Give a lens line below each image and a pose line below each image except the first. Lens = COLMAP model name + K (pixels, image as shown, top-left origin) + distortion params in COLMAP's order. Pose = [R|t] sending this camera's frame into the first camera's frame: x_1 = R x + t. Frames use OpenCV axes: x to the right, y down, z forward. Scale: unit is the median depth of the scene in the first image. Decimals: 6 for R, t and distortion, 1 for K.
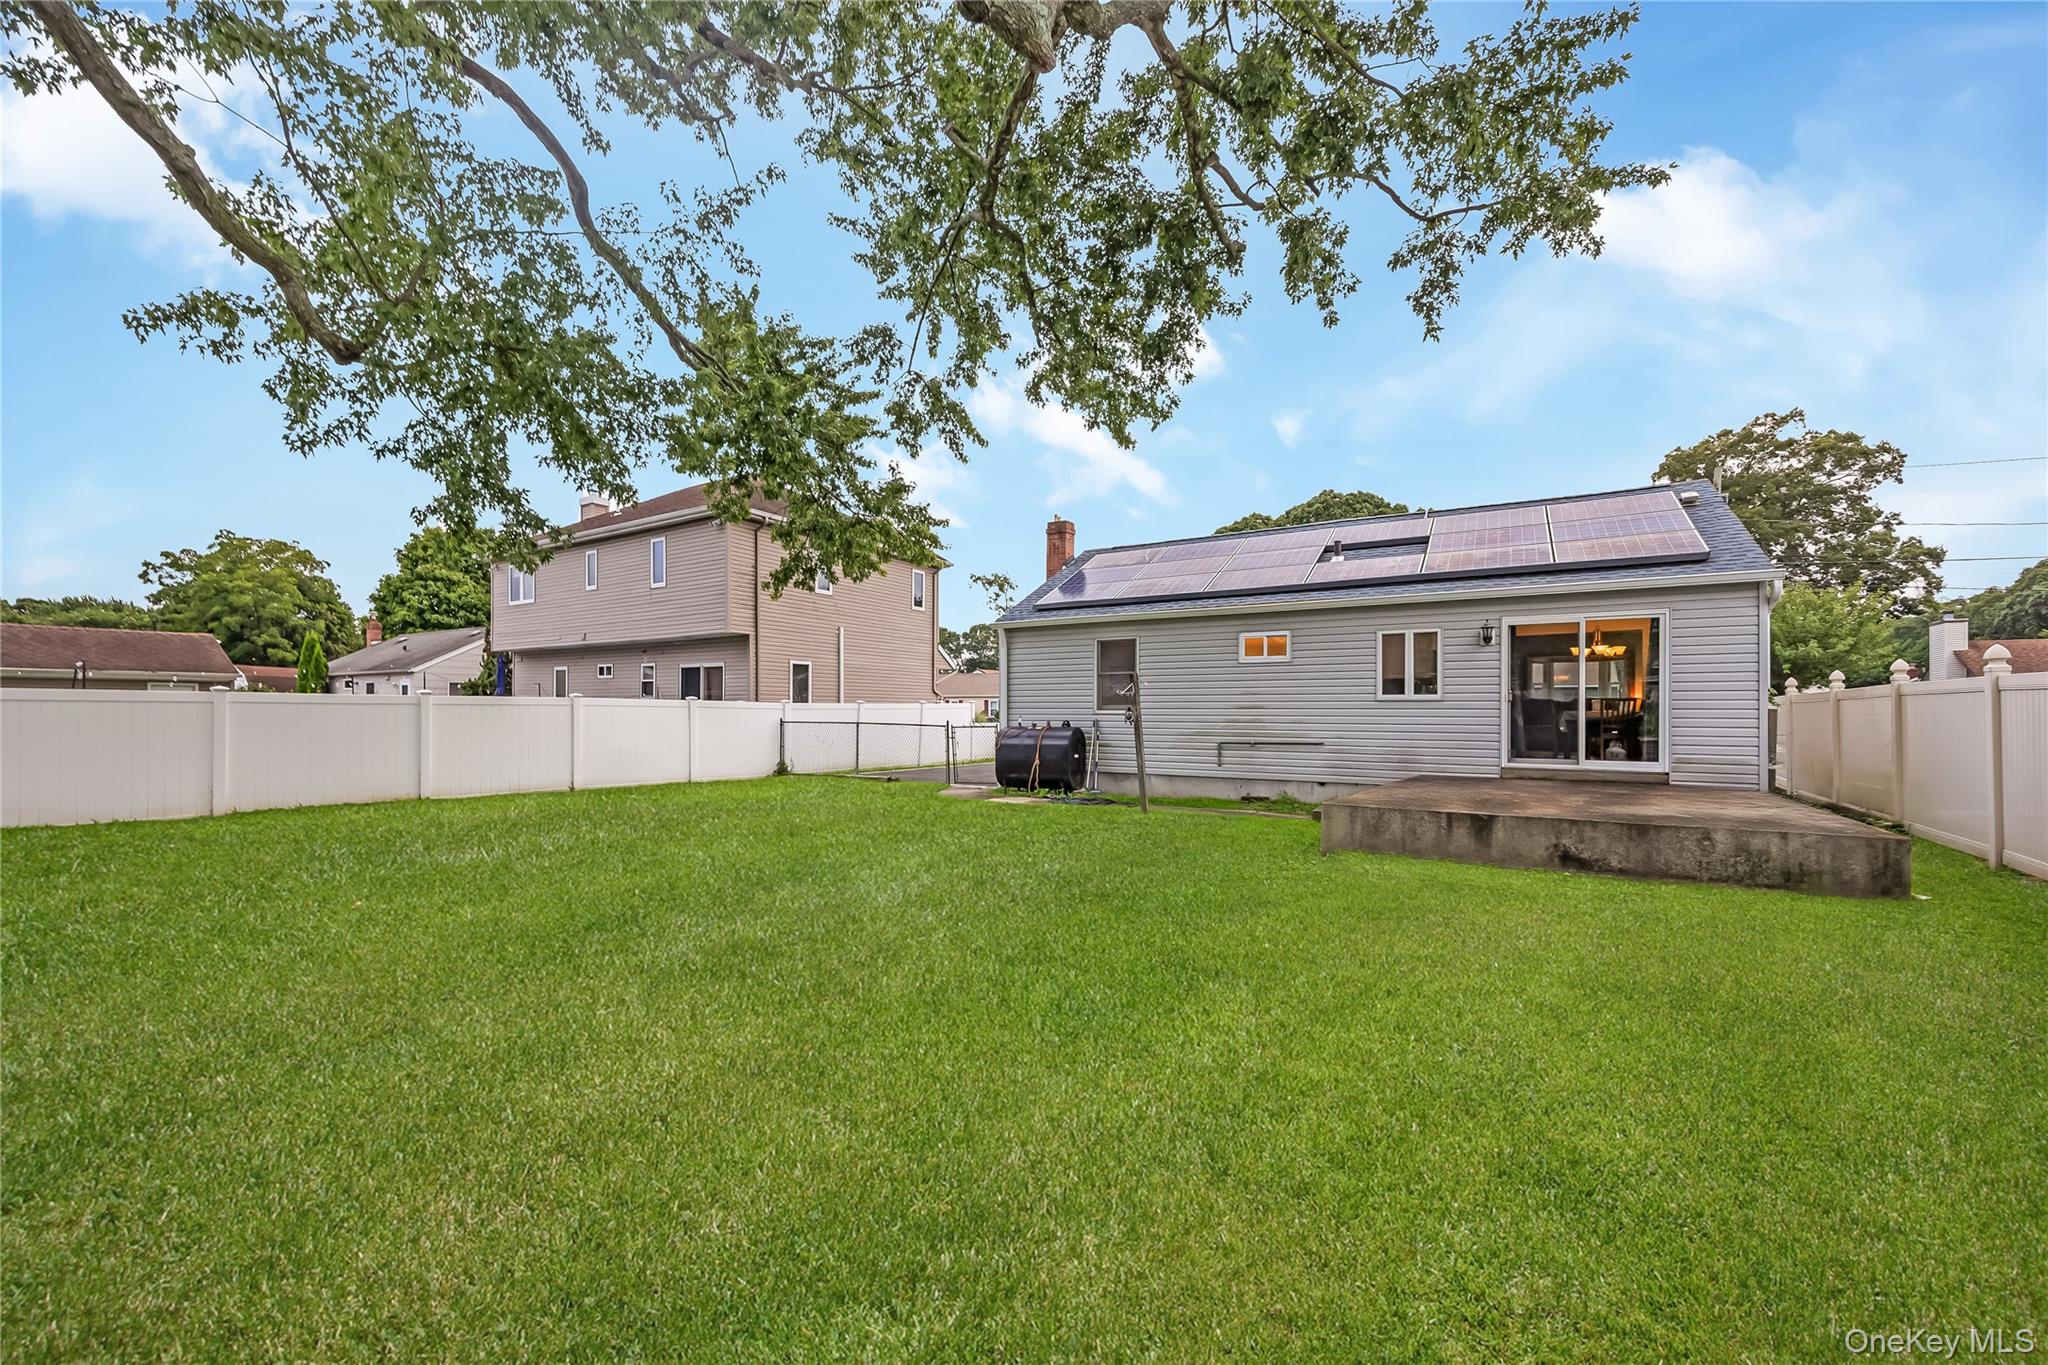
lens RADIAL K [[789.5, 0, 1028.4], [0, 789.5, 729.5], [0, 0, 1]] dist [0.000729, -0.000262]
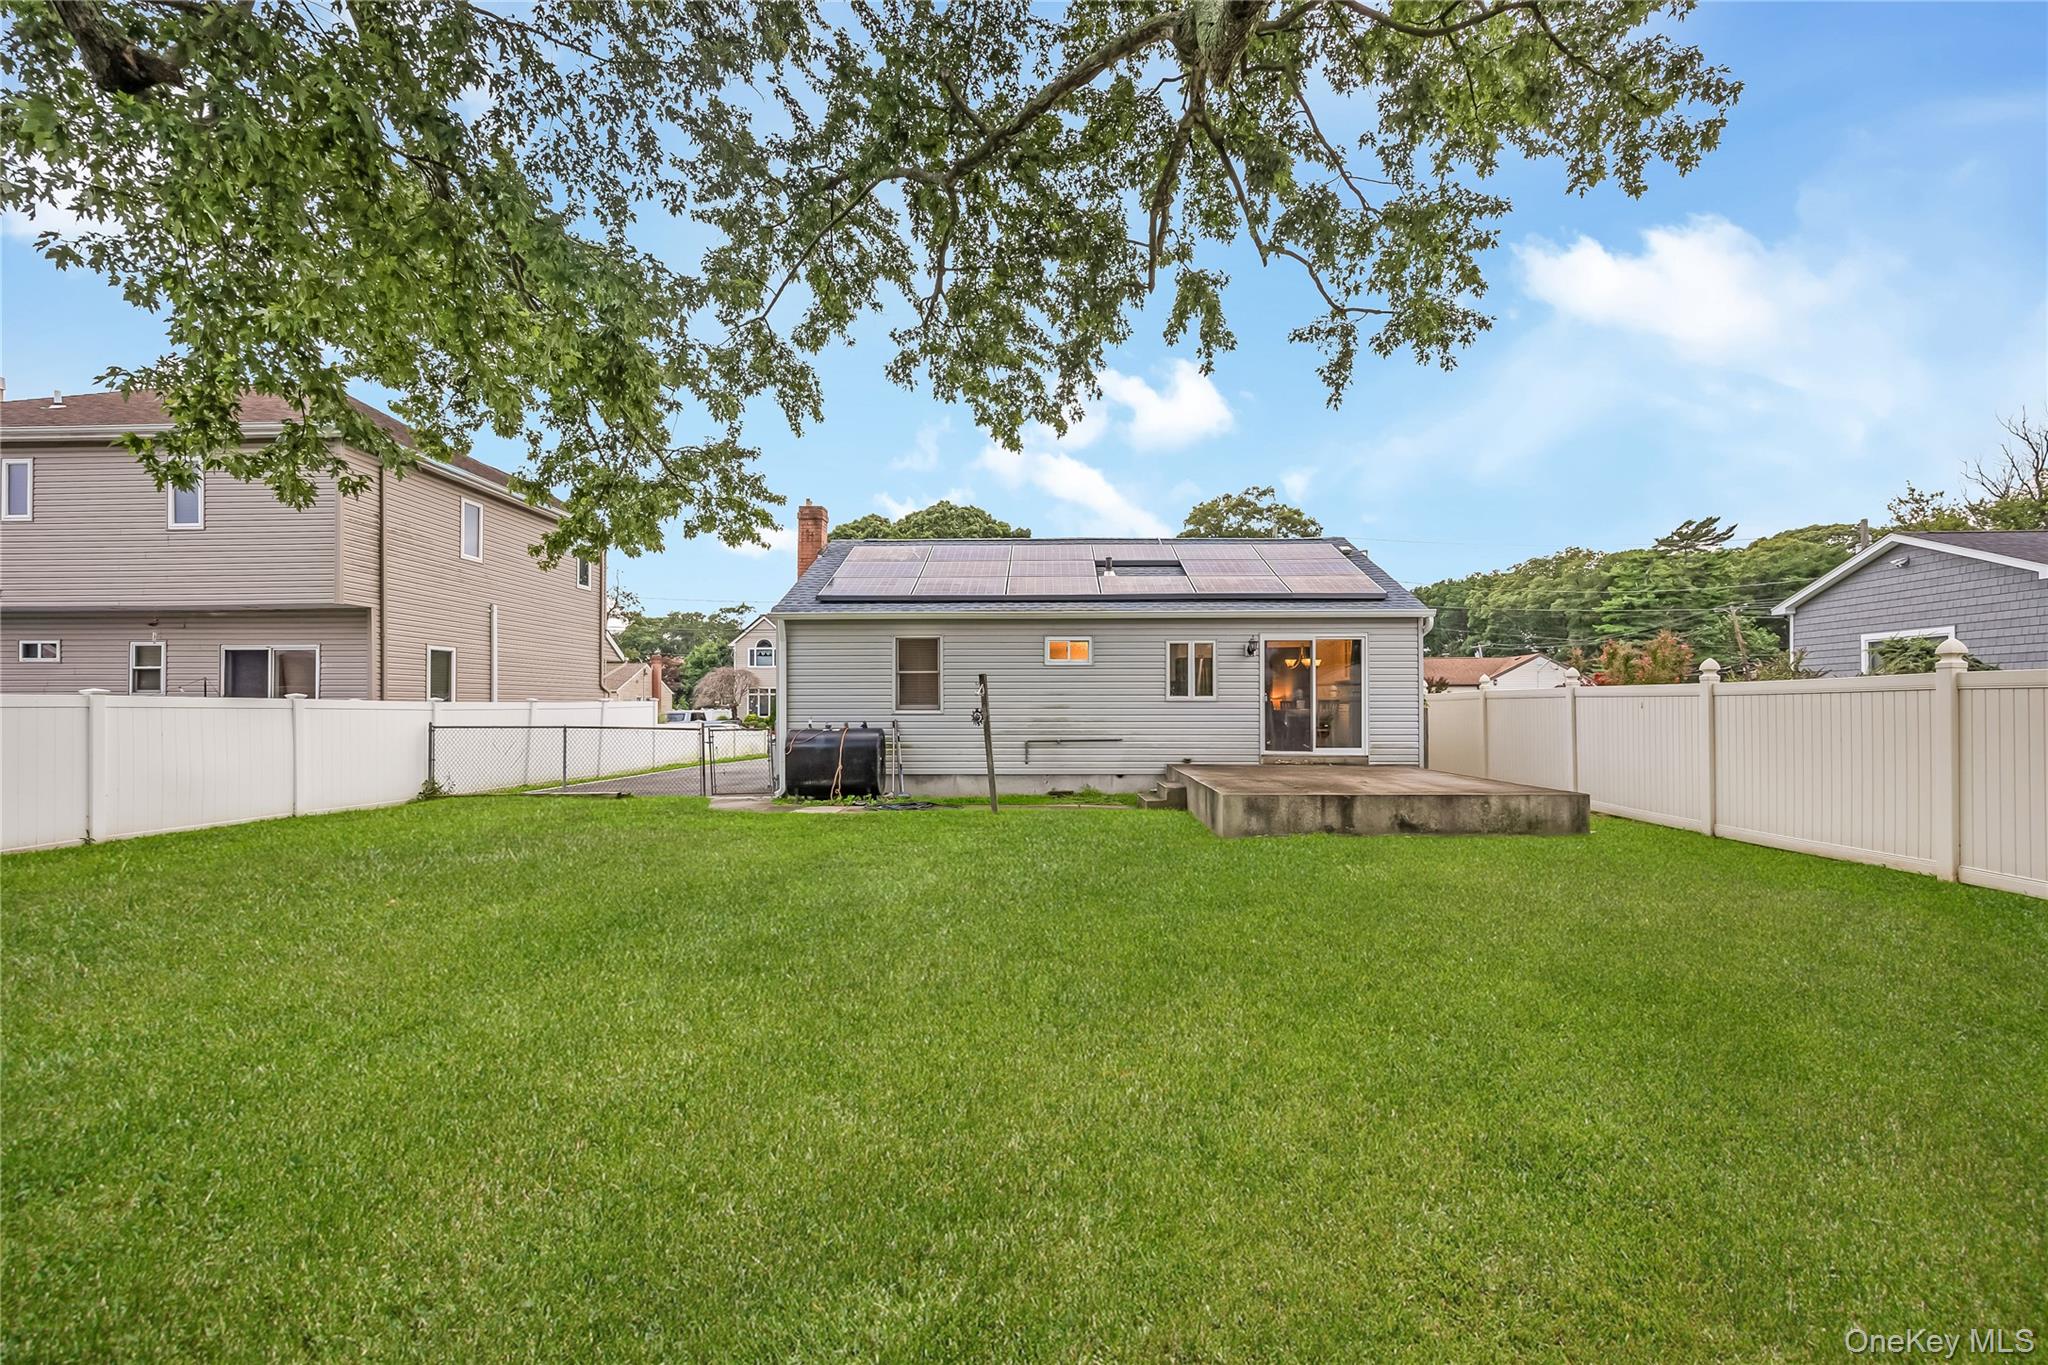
lens RADIAL K [[789.5, 0, 1000.1], [0, 789.5, 720.5], [0, 0, 1]] dist [0.000729, -0.000262]
pose [[0.866627, -0.012812, 0.498791, -0.316954], [0.015242, 0.999884, -0.000799, -0.010753], [-0.498723, 0.008295, 0.866722, 0.117796]]
